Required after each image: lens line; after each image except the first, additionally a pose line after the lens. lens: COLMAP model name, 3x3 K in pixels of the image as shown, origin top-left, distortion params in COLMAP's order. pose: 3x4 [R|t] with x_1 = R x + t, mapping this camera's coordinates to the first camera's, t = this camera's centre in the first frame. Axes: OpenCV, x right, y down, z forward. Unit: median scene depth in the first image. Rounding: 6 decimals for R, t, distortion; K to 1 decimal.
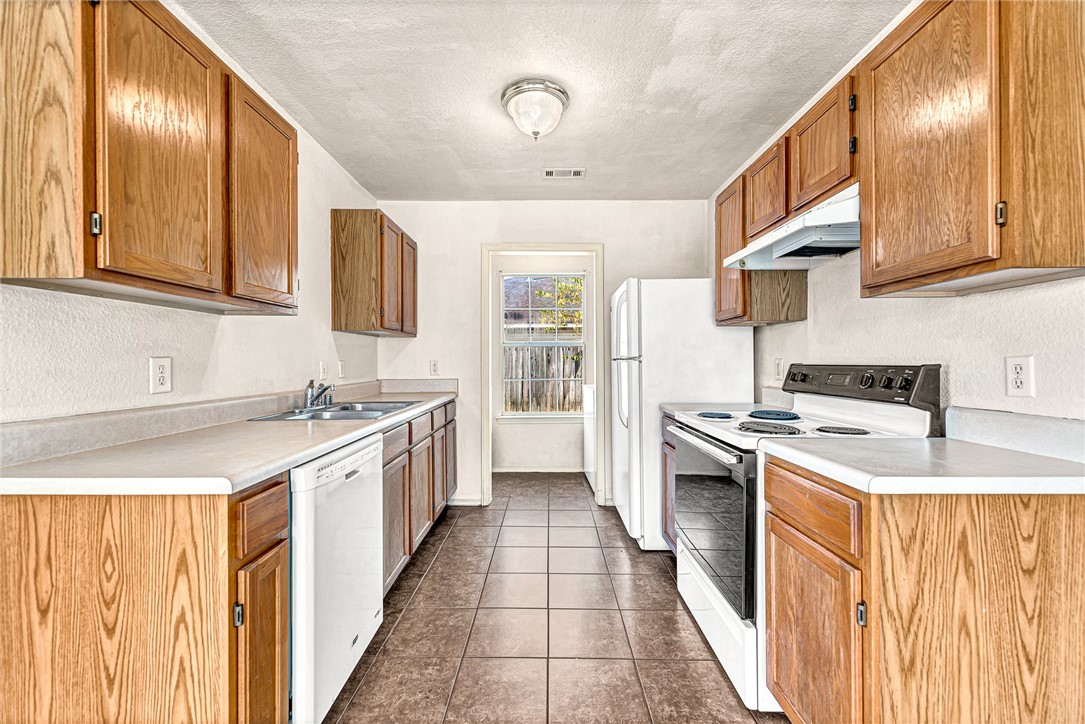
lens RADIAL K [[433.2, 0, 541.7], [0, 433.2, 366.8], [0, 0, 1]] dist [0.013697, -0.003761]
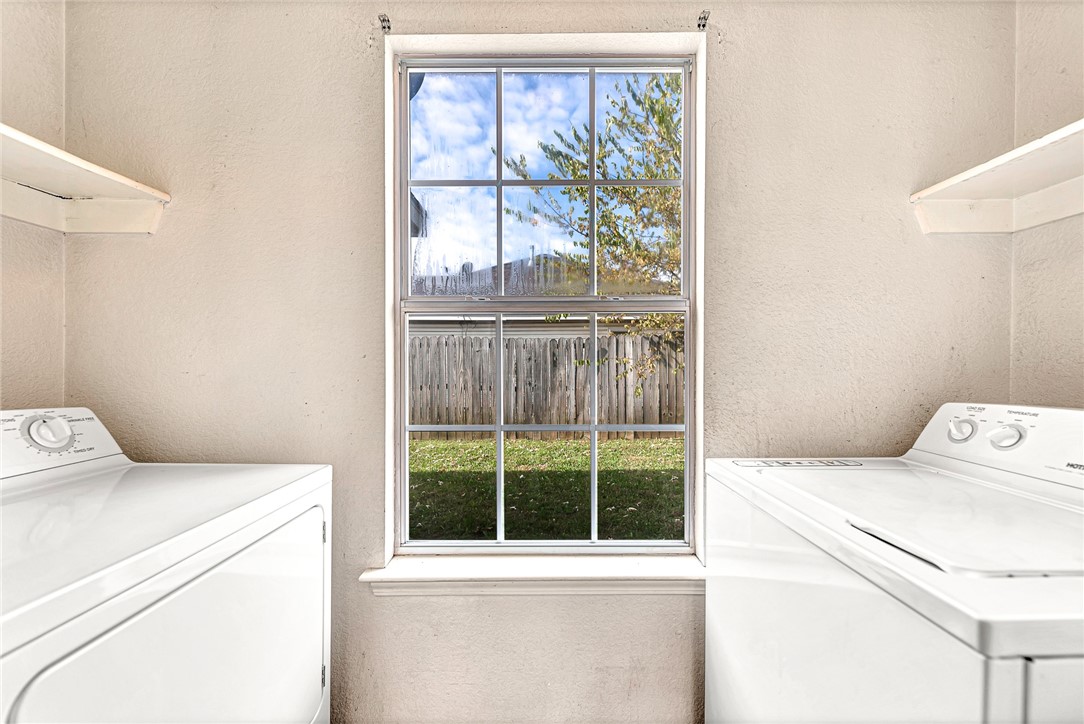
lens RADIAL K [[432.8, 0, 536.8], [0, 432.8, 370.5], [0, 0, 1]] dist [0.013697, -0.003761]
pose [[0.999780, 0.005394, -0.020282, 0.009971], [-0.005313, 0.999978, 0.004069, -0.020213], [0.020304, -0.003960, 0.999786, 1.562963]]
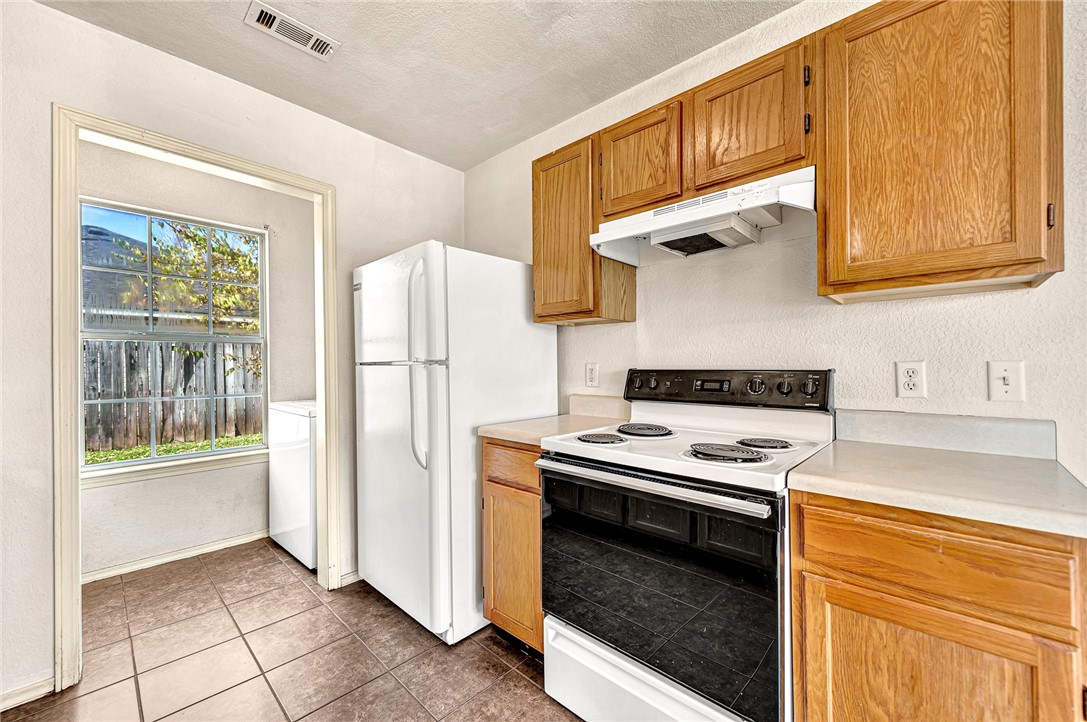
lens RADIAL K [[431.4, 0, 545.3], [0, 431.4, 368.0], [0, 0, 1]] dist [0.008885, -0.001525]
pose [[0.679940, -0.002806, 0.733262, -0.201479], [0.009373, 0.999944, -0.004865, -0.006178], [-0.733208, 0.010180, 0.679928, 0.535592]]
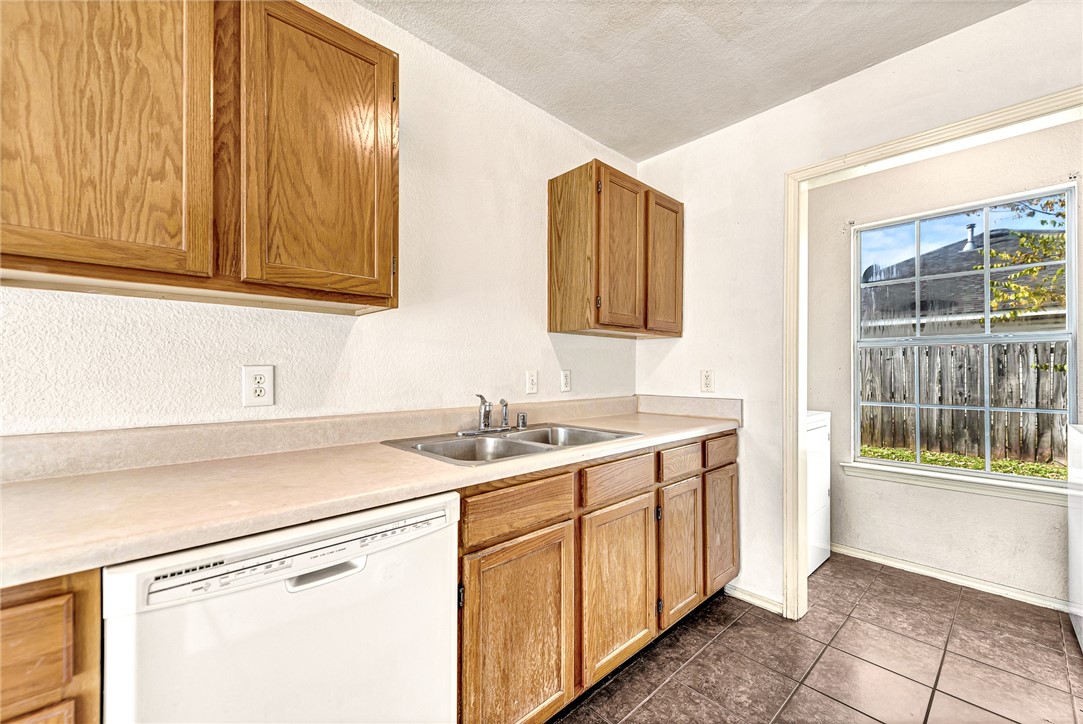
lens RADIAL K [[432.4, 0, 539.4], [0, 432.4, 369.0], [0, 0, 1]] dist [0.013697, -0.003761]
pose [[0.683238, 0.002755, -0.730191, 0.110449], [-0.014040, 0.999858, -0.009365, -0.009949], [0.730061, 0.016650, 0.683179, 0.566833]]
